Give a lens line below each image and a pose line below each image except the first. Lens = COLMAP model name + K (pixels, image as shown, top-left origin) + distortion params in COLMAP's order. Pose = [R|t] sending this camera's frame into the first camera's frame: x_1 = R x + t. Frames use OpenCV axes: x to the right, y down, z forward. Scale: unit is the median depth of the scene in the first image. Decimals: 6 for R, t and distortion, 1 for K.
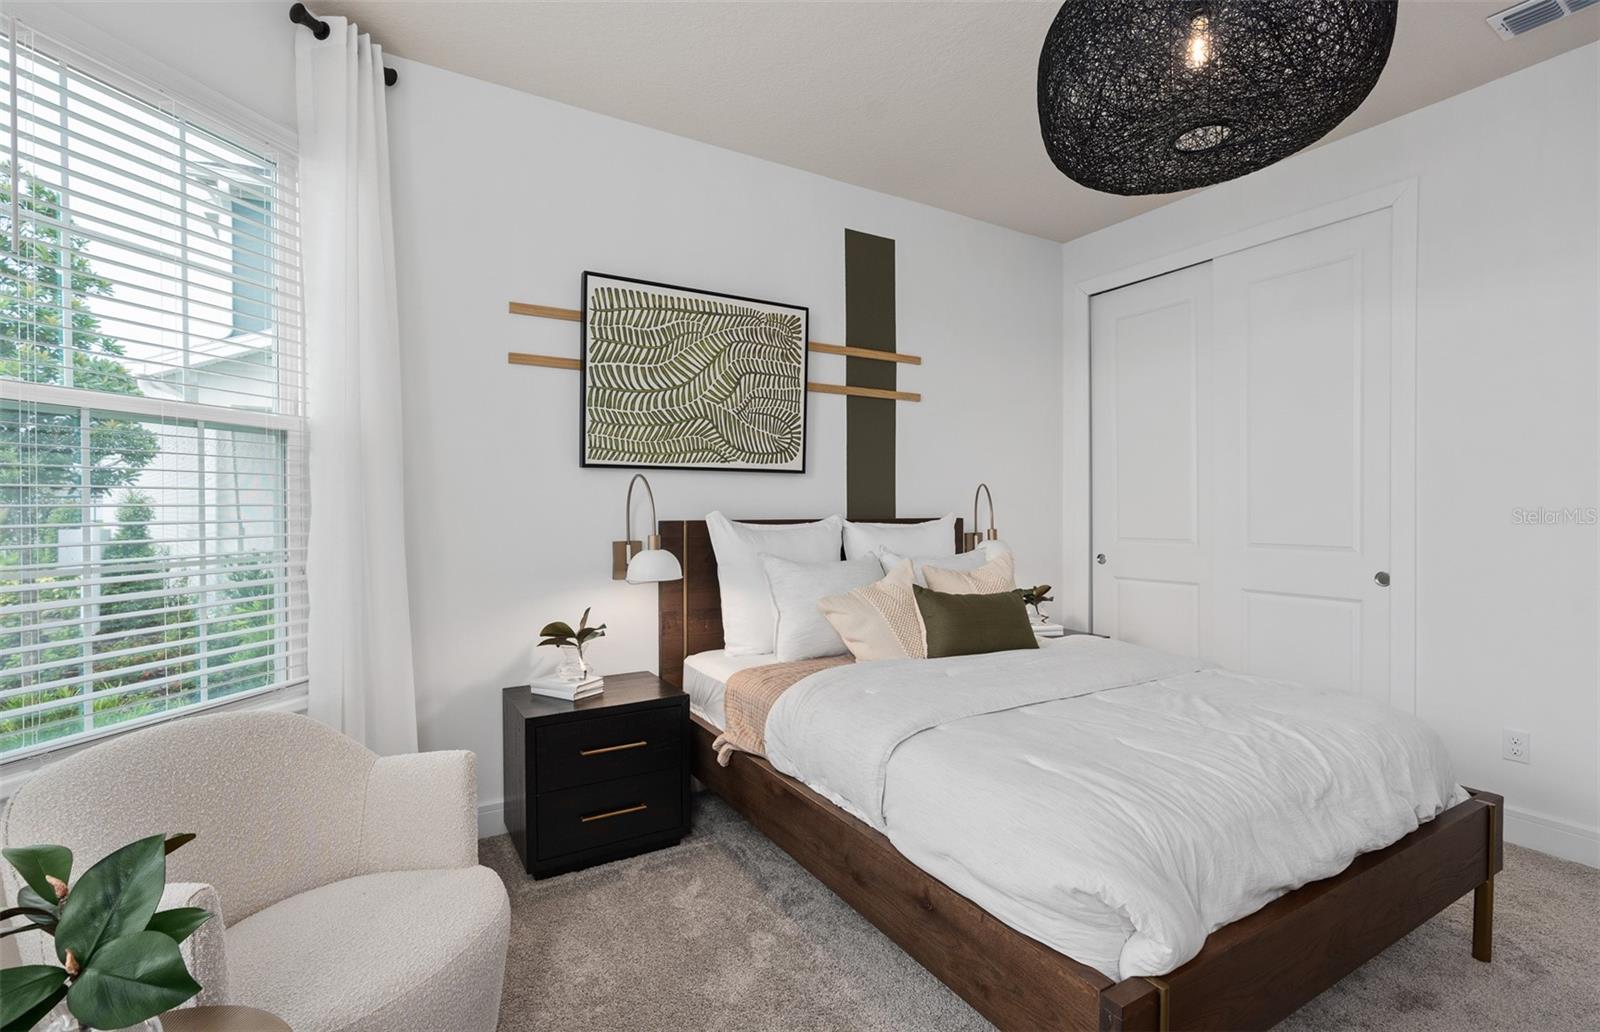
lens RADIAL K [[729.0, 0, 793.4], [0, 729.0, 498.2], [0, 0, 1]] dist [-0.023571, 0.012408]
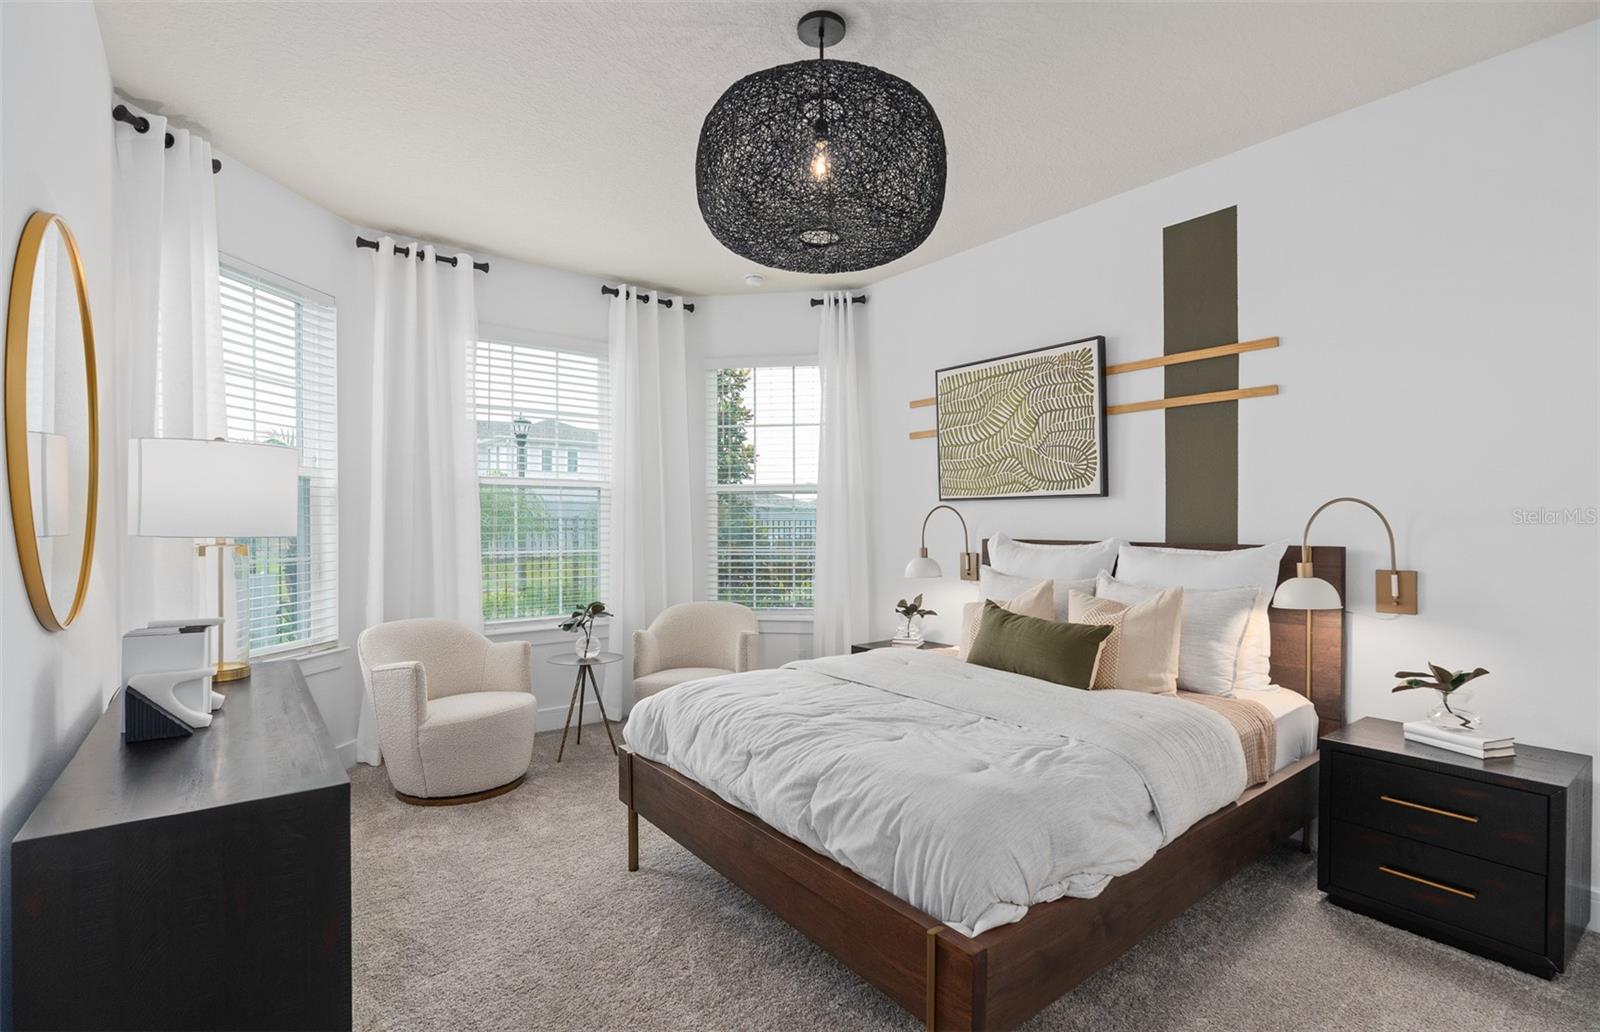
lens RADIAL K [[729.0, 0, 793.4], [0, 729.0, 498.2], [0, 0, 1]] dist [-0.023571, 0.012408]
pose [[0.114659, -0.034074, -0.992820, 0.989750], [0.008104, 0.999410, -0.033364, -0.001448], [0.993372, -0.004221, 0.114867, 0.456021]]
